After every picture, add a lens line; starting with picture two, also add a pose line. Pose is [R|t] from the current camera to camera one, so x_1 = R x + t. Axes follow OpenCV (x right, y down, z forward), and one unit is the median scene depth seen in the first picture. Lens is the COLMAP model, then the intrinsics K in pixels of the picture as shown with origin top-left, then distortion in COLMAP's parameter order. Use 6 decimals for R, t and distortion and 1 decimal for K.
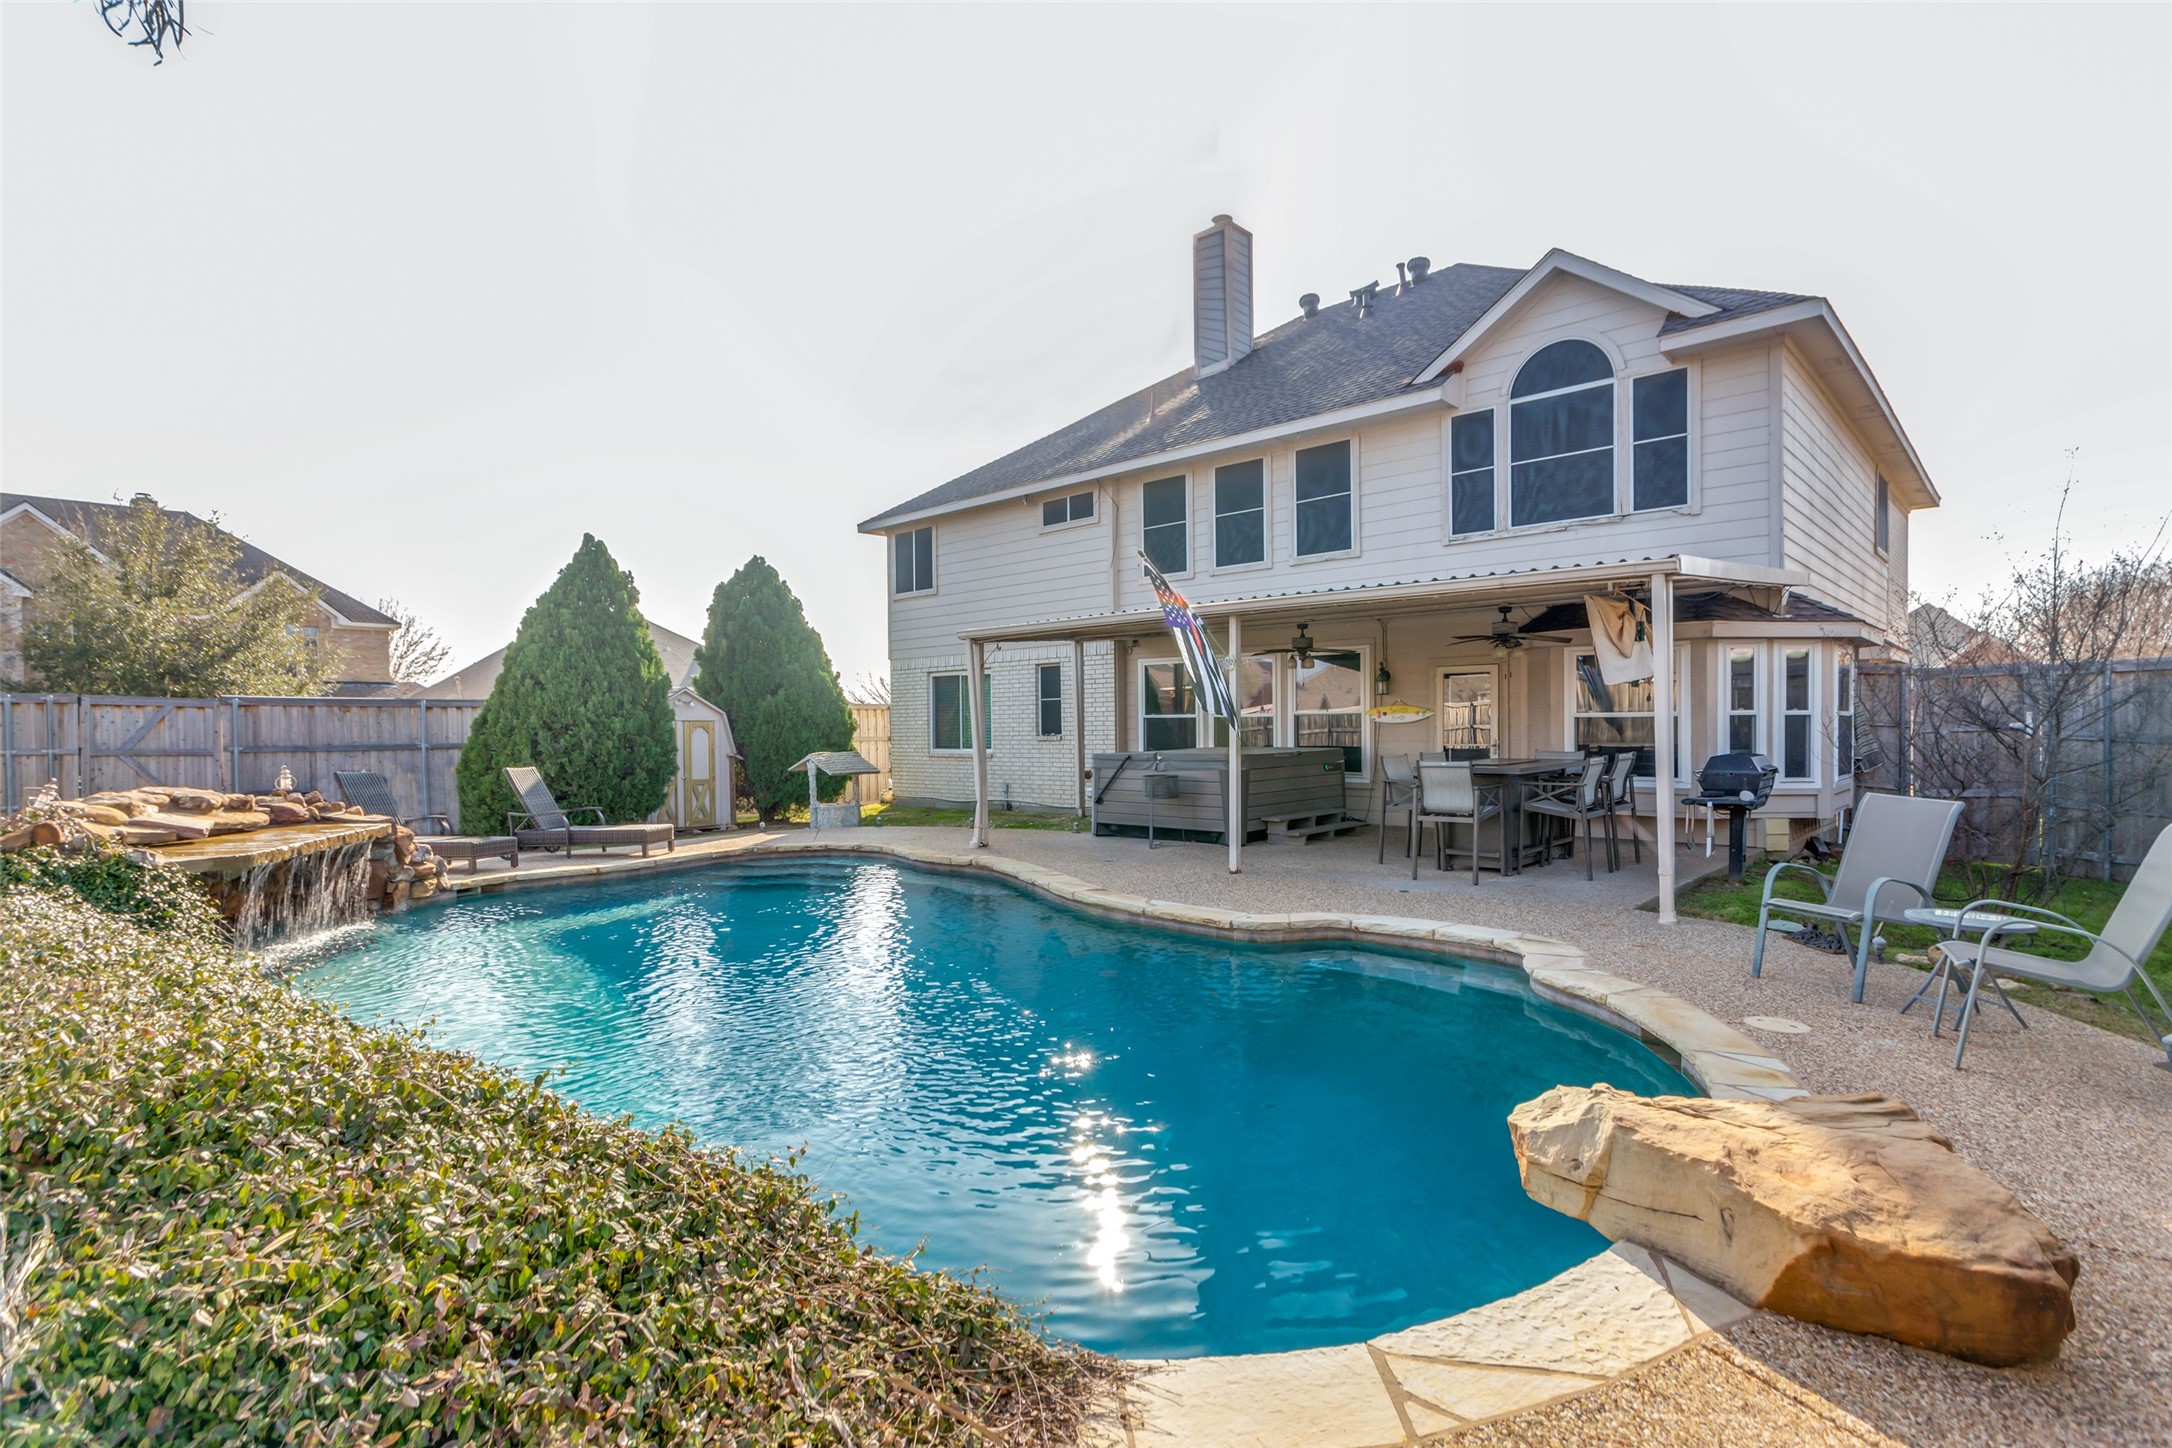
lens RADIAL K [[1035.0, 0, 1077.8], [0, 1035.0, 736.4], [0, 0, 1]] dist [0.002794, 0.000364]
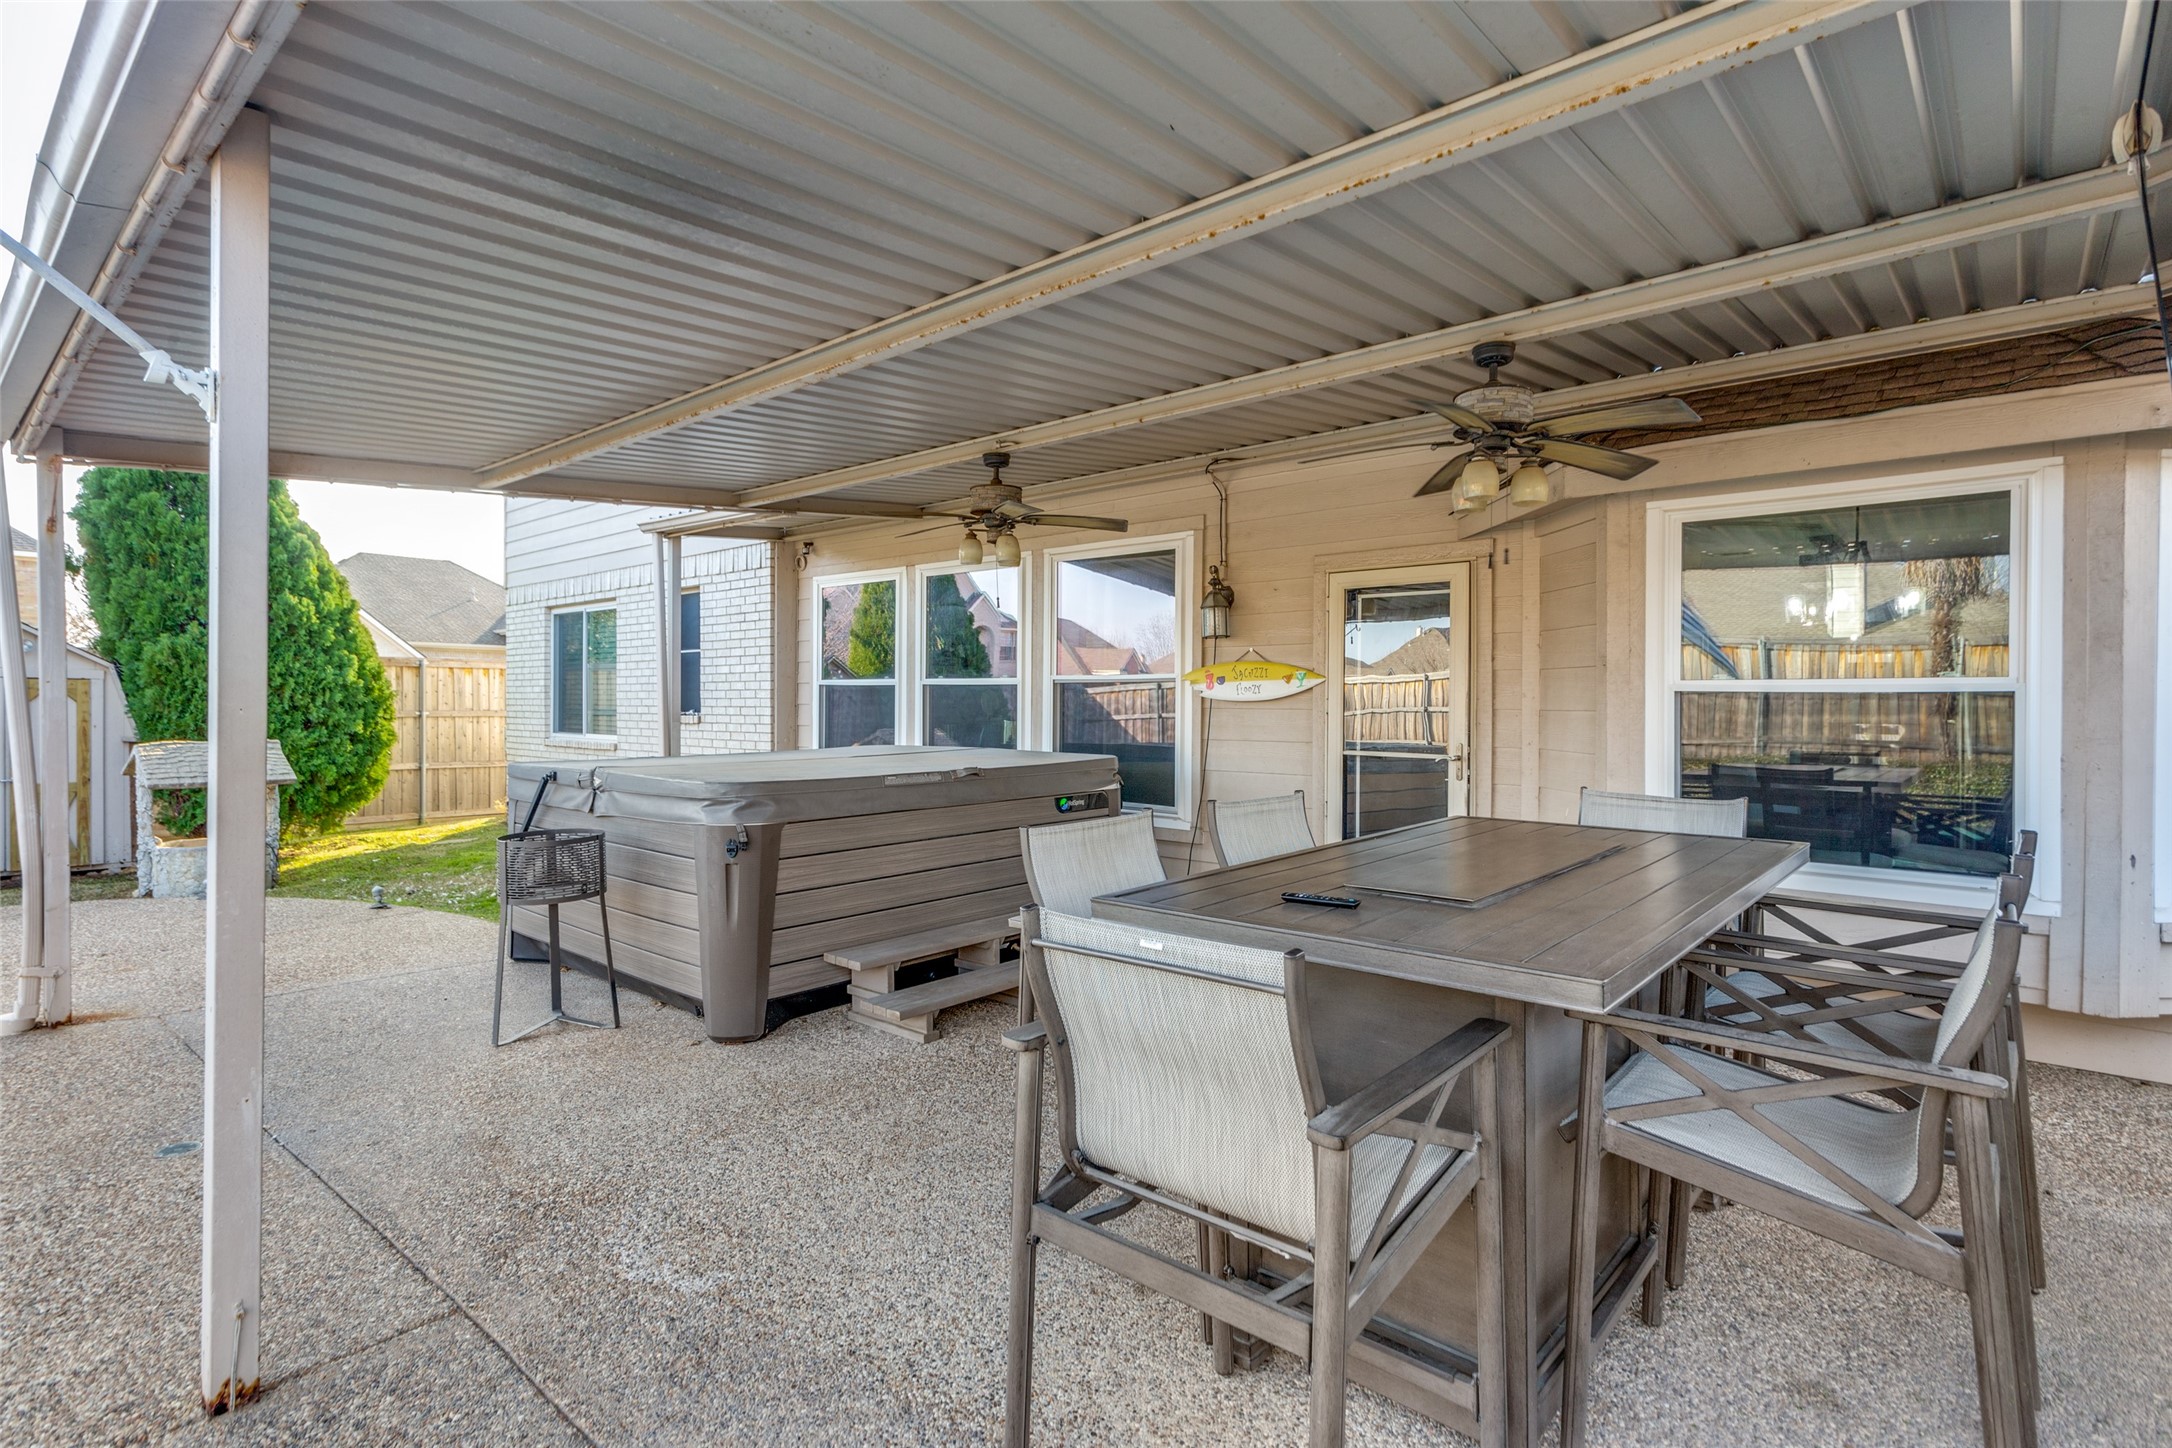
lens RADIAL K [[1069.3, 0, 1060.7], [0, 1069.3, 715.9], [0, 0, 1]] dist [0.003301, 0.000236]
pose [[0.999573, 0.013168, 0.026082, 0.213190], [-0.013254, 0.999907, 0.003130, -0.006806], [-0.026038, -0.003474, 0.999655, 0.529751]]
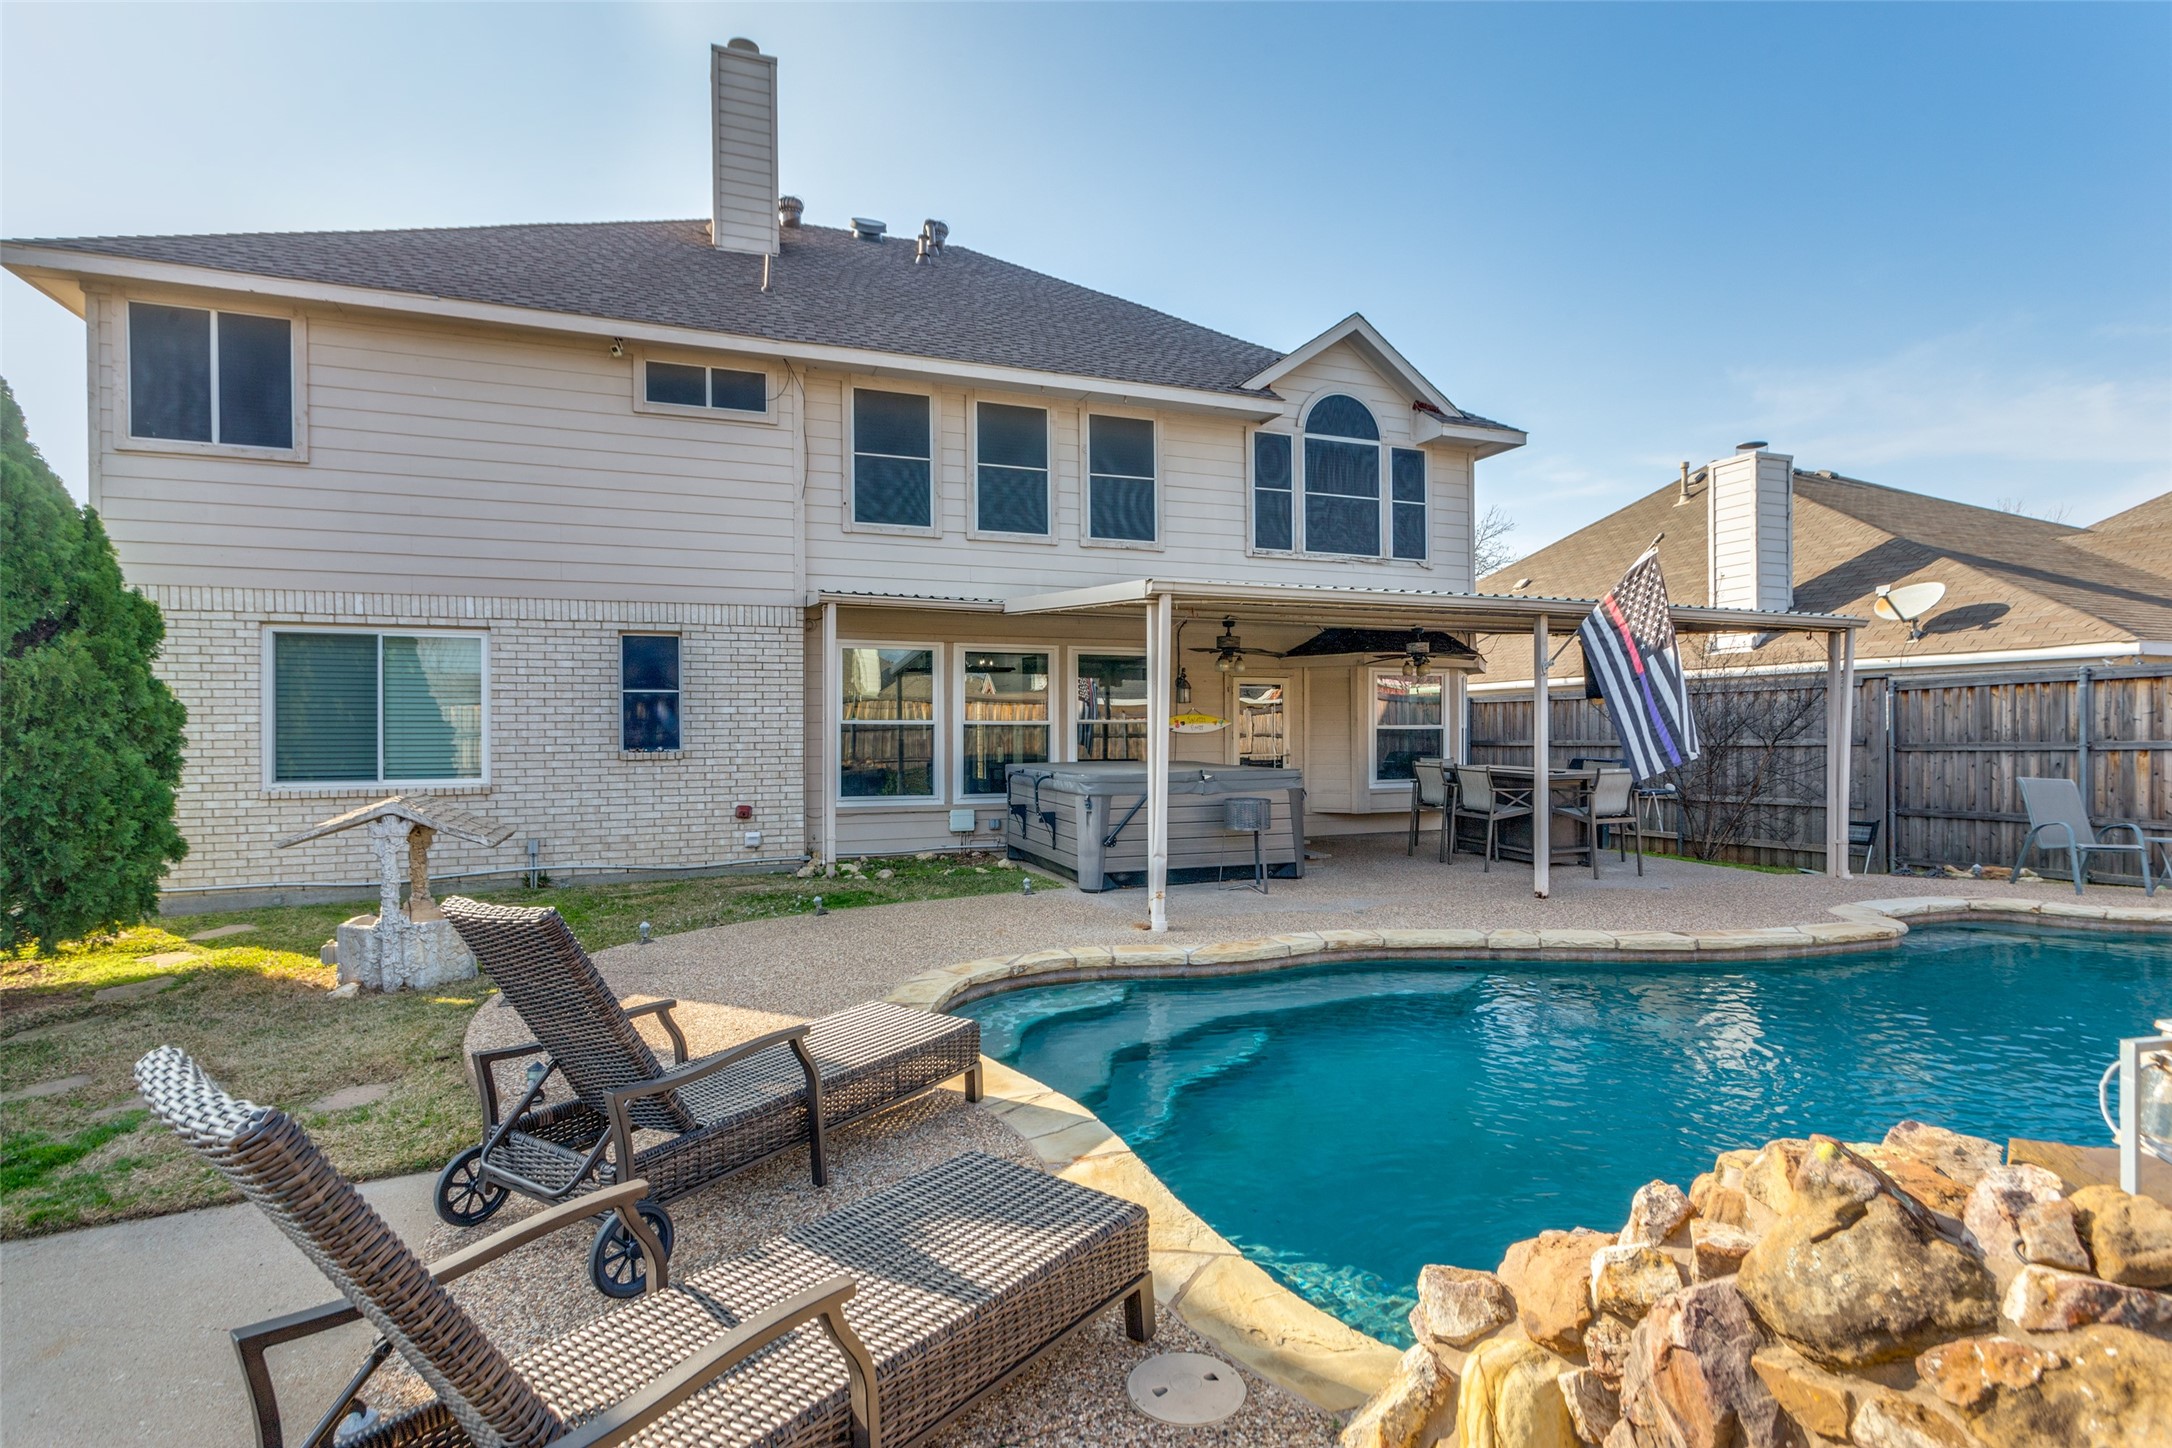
lens RADIAL K [[1089.1, 0, 1079.4], [0, 1089.1, 725.2], [0, 0, 1]] dist [0.000852, 0.000834]
pose [[0.436067, 0.006608, 0.899890, -0.630471], [0.007693, 0.999909, -0.011070, -0.009977], [-0.899881, 0.011751, 0.435977, 0.651772]]
